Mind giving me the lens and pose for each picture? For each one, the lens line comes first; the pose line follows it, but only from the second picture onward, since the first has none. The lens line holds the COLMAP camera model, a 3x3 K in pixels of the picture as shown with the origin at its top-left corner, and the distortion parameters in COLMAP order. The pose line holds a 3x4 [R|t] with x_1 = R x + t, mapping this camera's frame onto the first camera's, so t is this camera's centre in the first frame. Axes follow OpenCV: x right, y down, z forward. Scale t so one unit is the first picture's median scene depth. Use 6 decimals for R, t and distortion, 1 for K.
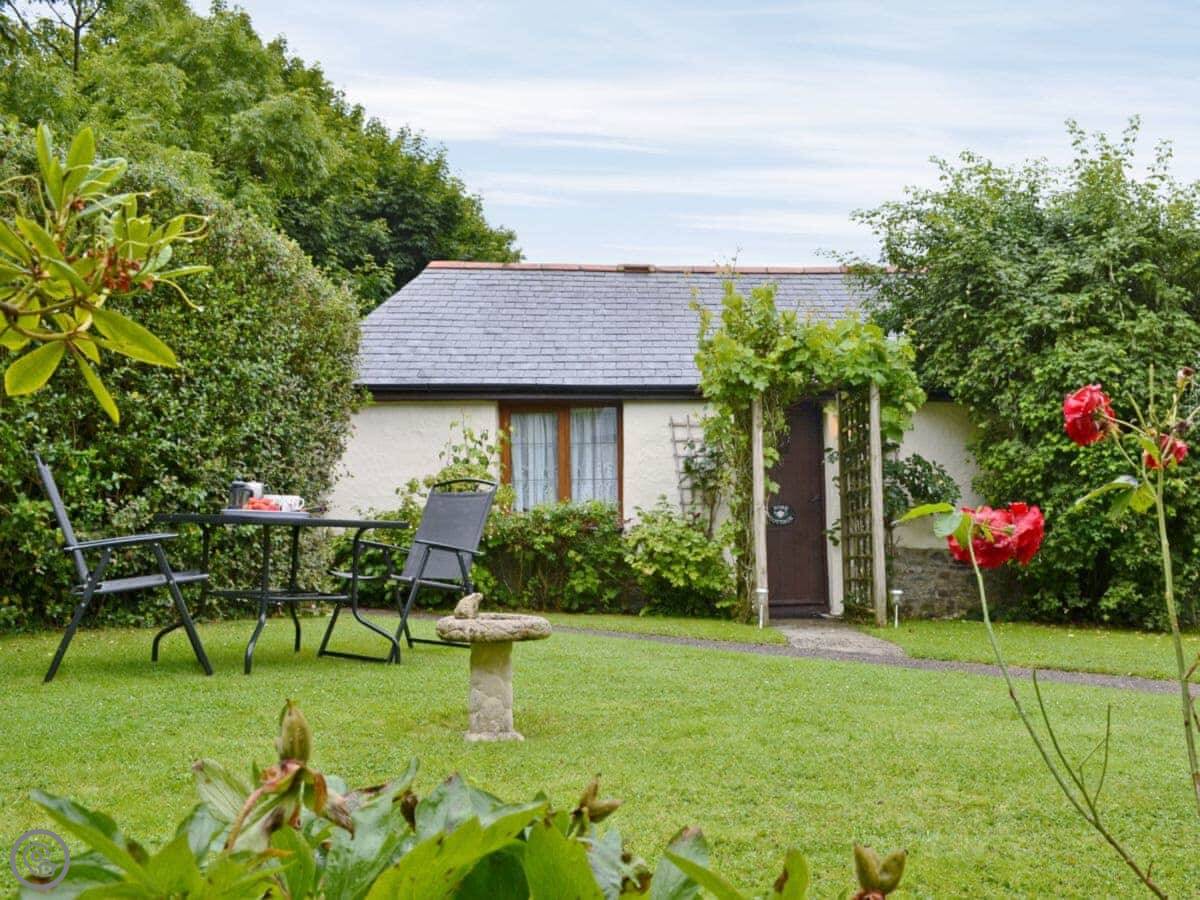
lens RADIAL K [[1112.7, 0, 600.0], [0, 1112.7, 450.0], [0, 0, 1]] dist [-0.083046, 0.008565]
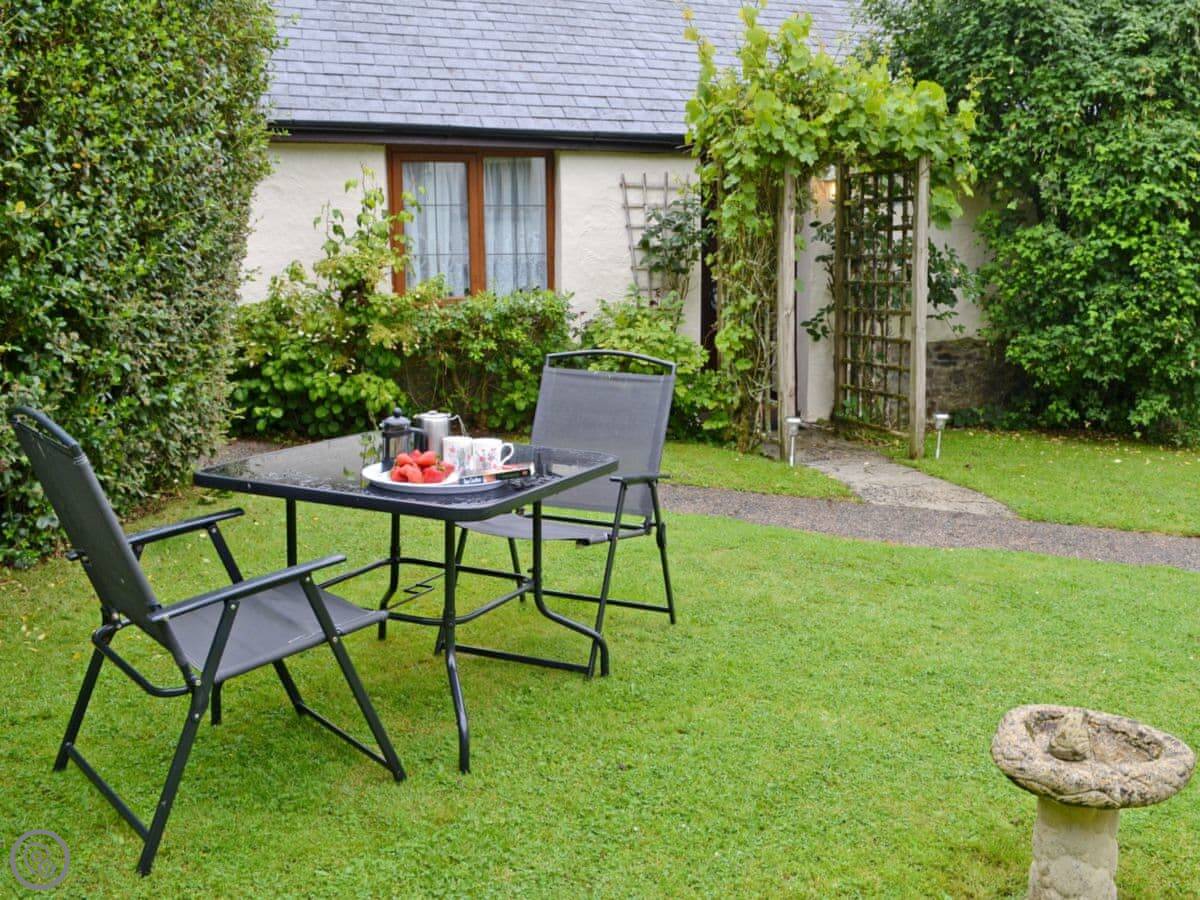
lens RADIAL K [[1204.0, 0, 600.4], [0, 1204.0, 391.7], [0, 0, 1]] dist [-0.080639, 0.000176]
pose [[0.954064, -0.032001, 0.297887, -0.236121], [-0.034589, 0.975866, 0.215613, -0.072330], [-0.297598, -0.216013, 0.929932, 0.236523]]
